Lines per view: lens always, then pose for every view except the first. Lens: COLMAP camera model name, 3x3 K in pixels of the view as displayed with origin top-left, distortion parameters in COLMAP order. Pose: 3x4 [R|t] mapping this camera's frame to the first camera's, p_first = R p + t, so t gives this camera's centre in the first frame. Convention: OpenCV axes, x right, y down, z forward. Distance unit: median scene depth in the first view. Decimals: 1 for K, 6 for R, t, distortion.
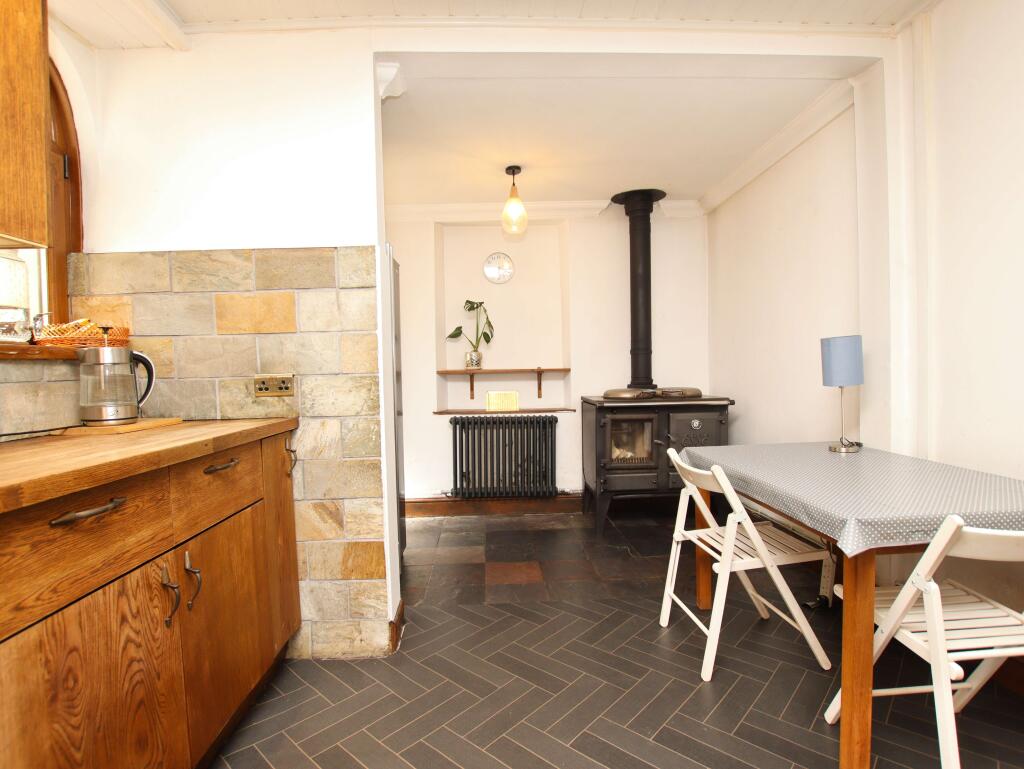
lens RADIAL K [[539.4, 0, 512.0], [0, 539.4, 384.5], [0, 0, 1]] dist [-0.000809, -0.000793]
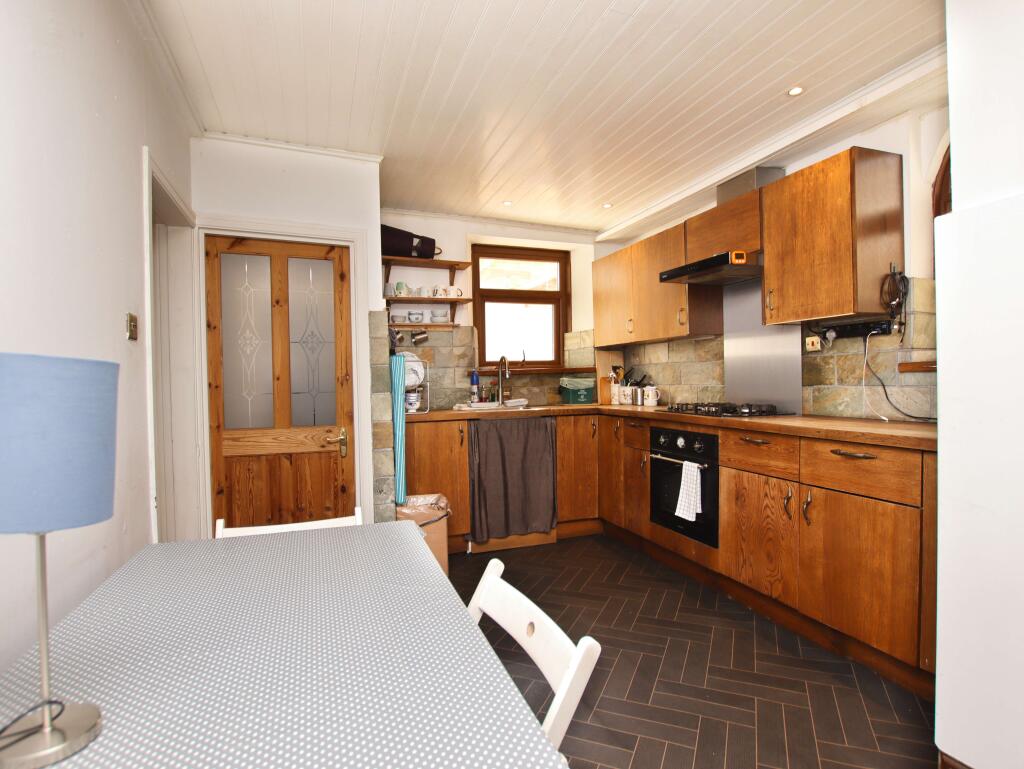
lens RADIAL K [[539.4, 0, 512.0], [0, 539.4, 384.5], [0, 0, 1]] dist [-0.000809, -0.000793]
pose [[-0.948298, 0.045061, -0.314167, 0.921969], [0.029869, 0.998147, 0.053004, -0.162659], [0.315974, 0.040879, -0.947887, 2.670992]]
